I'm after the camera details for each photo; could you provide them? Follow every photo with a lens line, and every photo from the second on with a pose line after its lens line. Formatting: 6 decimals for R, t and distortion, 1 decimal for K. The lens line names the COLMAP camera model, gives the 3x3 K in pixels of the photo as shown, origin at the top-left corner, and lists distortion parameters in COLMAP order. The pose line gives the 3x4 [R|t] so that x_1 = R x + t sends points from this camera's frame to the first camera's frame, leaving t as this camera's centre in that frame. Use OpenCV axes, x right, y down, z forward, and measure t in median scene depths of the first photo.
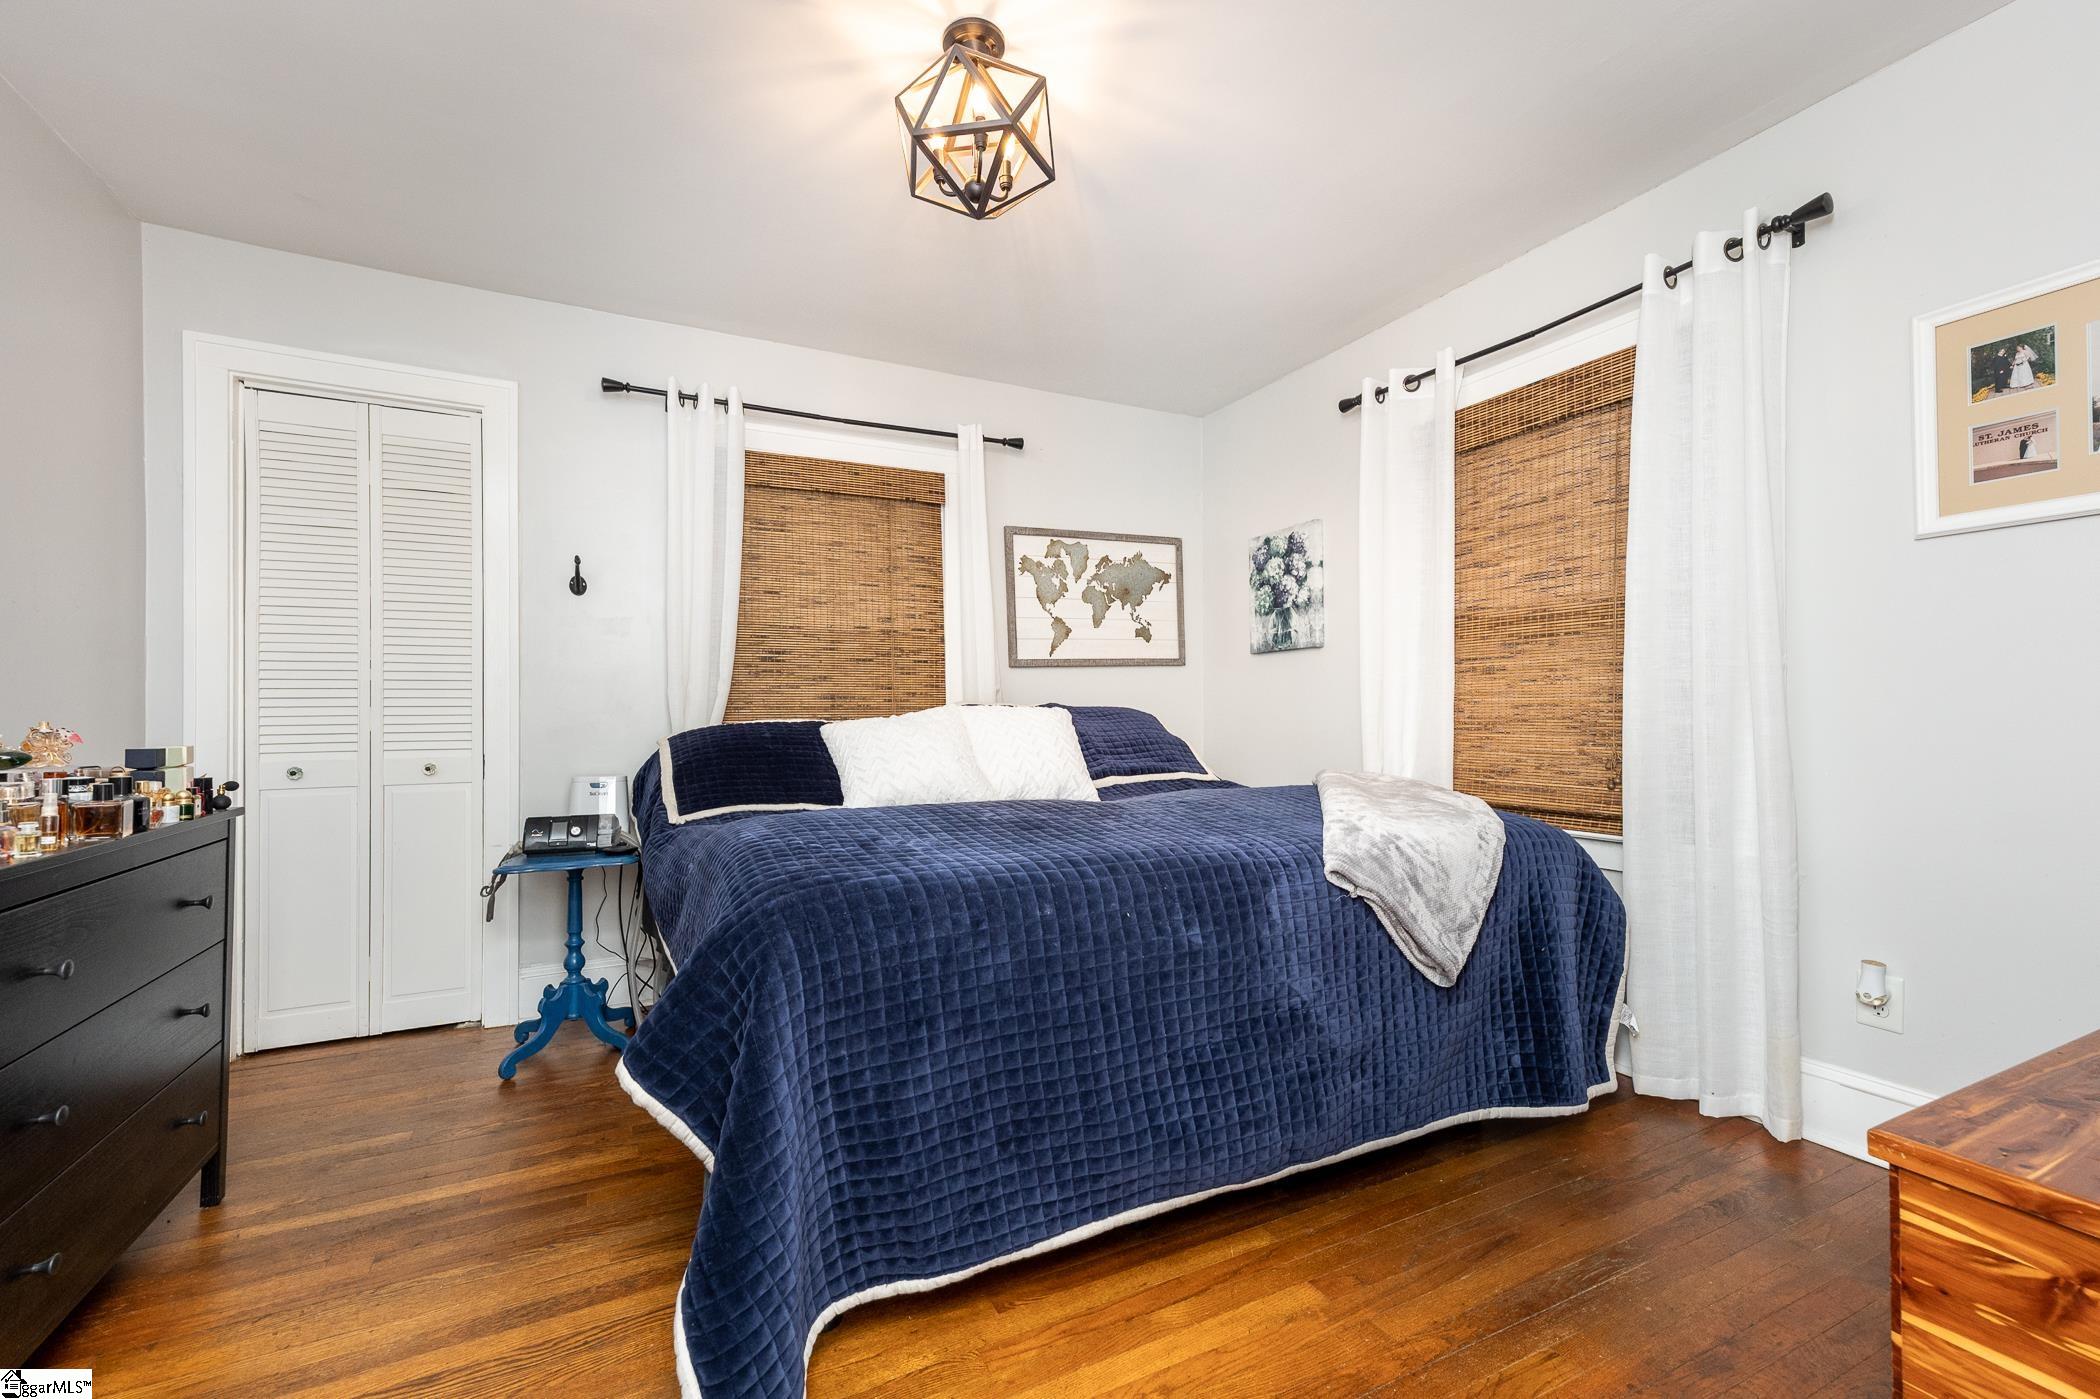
lens RADIAL K [[850.1, 0, 1055.9], [0, 850.1, 695.1], [0, 0, 1]] dist [0.010857, -0.000091]
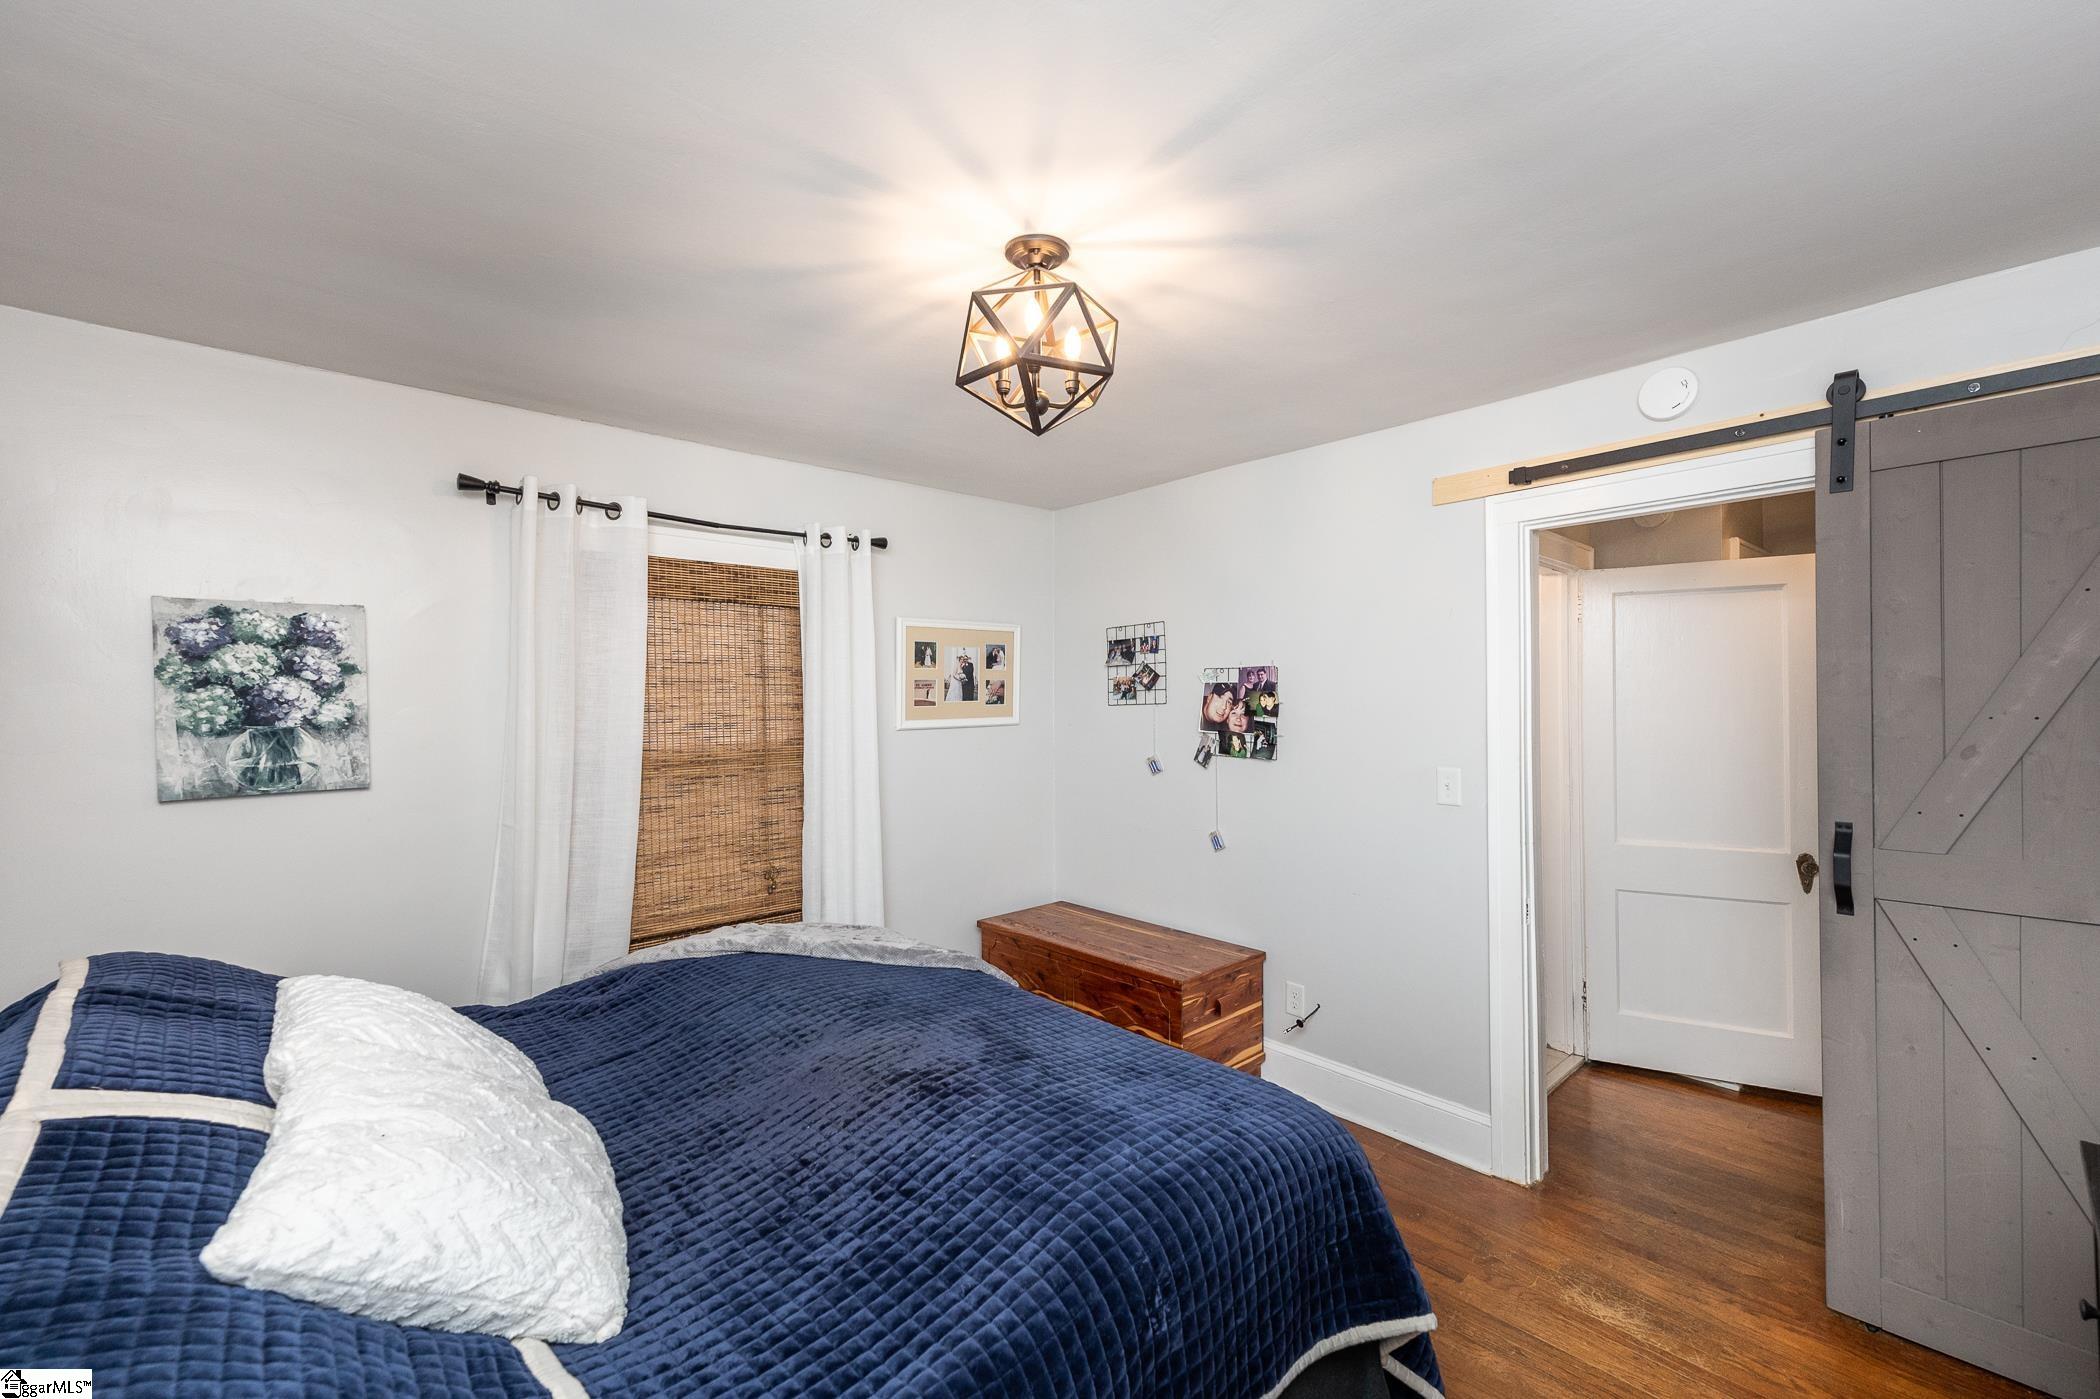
lens RADIAL K [[850.1, 0, 1055.9], [0, 850.1, 695.1], [0, 0, 1]] dist [0.010857, -0.000091]
pose [[-0.263653, 0.017158, 0.964465, -0.524804], [-0.006833, 0.999783, -0.019654, -0.122884], [-0.964593, -0.011772, -0.263479, 0.633219]]
